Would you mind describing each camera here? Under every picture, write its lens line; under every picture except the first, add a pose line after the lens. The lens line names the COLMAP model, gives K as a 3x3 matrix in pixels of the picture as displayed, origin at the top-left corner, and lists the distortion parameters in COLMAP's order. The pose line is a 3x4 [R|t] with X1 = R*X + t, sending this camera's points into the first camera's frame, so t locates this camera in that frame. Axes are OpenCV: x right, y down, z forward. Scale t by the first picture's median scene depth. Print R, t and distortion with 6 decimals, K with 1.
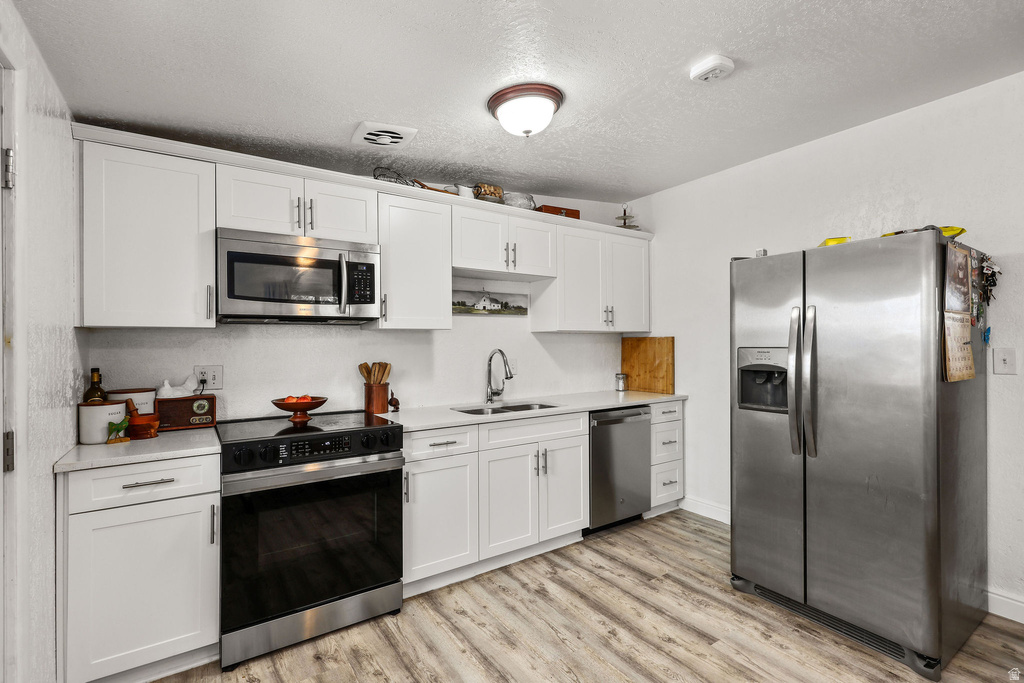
lens RADIAL K [[460.2, 0, 513.3], [0, 460.2, 343.4], [0, 0, 1]] dist [0.000947, 0.000134]
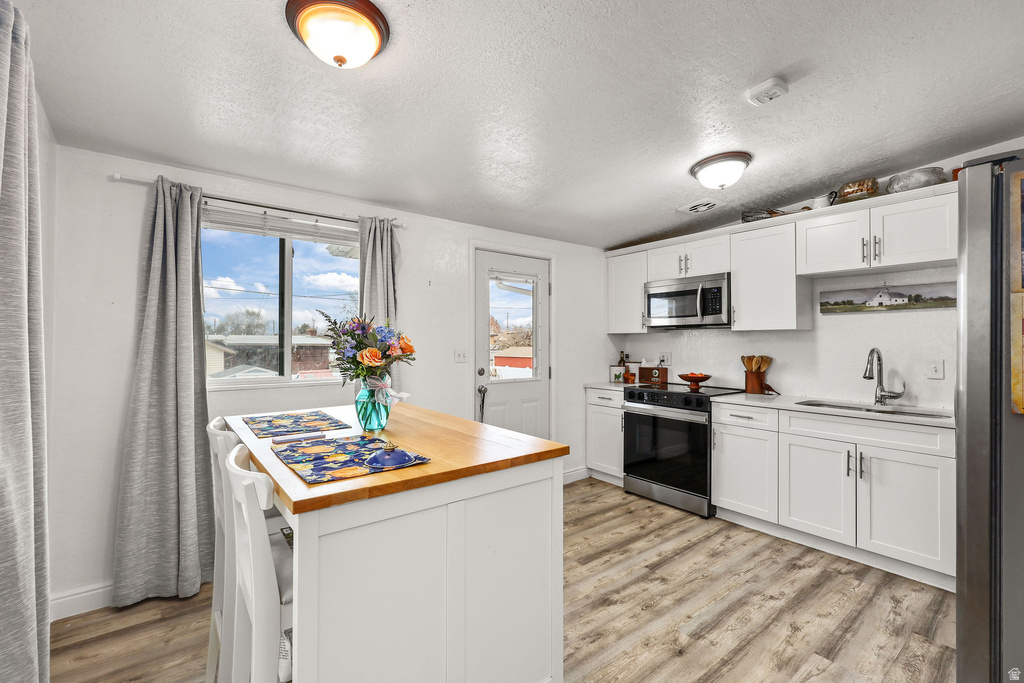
lens RADIAL K [[460.2, 0, 514.1], [0, 460.2, 341.5], [0, 0, 1]] dist [0.000947, 0.000134]
pose [[0.070049, 0.006383, -0.997523, 1.111177], [-0.001596, 0.999979, 0.006287, -0.006602], [0.997542, 0.001151, 0.070058, 0.244682]]
